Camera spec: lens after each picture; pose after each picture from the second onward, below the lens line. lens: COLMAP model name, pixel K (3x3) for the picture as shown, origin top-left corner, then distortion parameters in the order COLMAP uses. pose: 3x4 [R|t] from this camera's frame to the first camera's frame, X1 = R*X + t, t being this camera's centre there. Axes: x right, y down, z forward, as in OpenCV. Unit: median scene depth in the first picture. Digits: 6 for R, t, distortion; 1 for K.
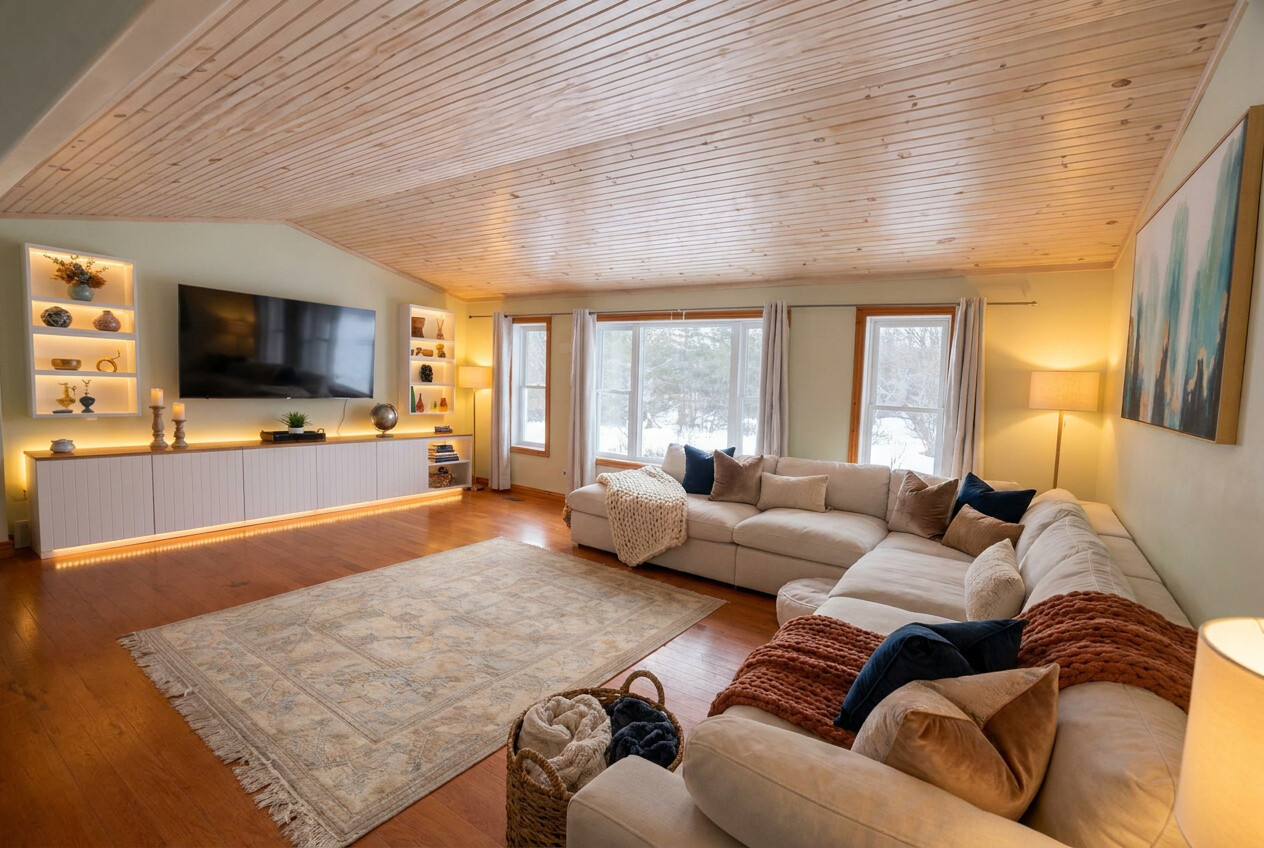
lens RADIAL K [[566.7, 0, 632.0], [0, 566.7, 424.0], [0, 0, 1]] dist [-0.001278, -0.000160]
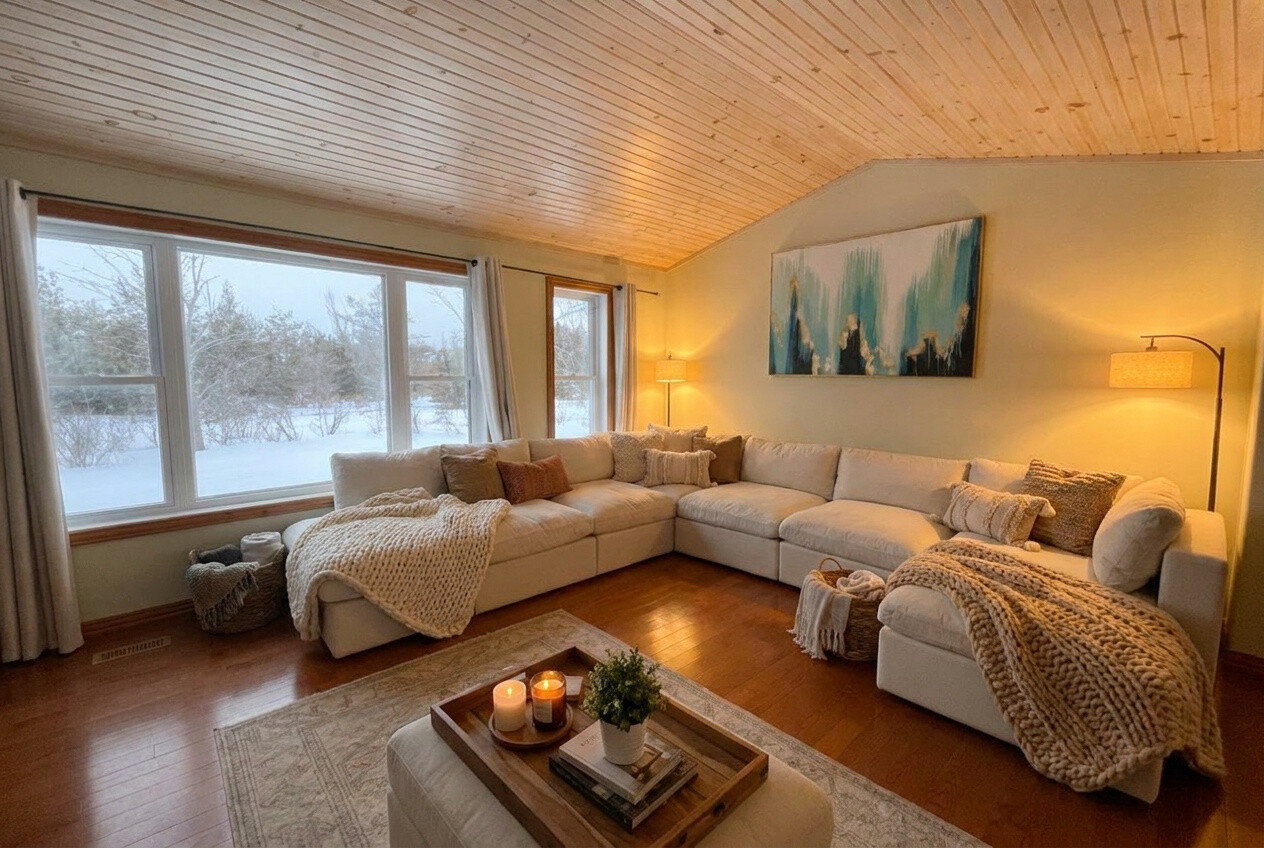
lens RADIAL K [[566.7, 0, 632.0], [0, 566.7, 424.0], [0, 0, 1]] dist [-0.001278, -0.000160]
pose [[0.199843, -0.128415, 0.971377, -0.554711], [0.076982, 0.990368, 0.115088, -0.050608], [-0.976799, 0.051779, 0.207804, 0.643137]]
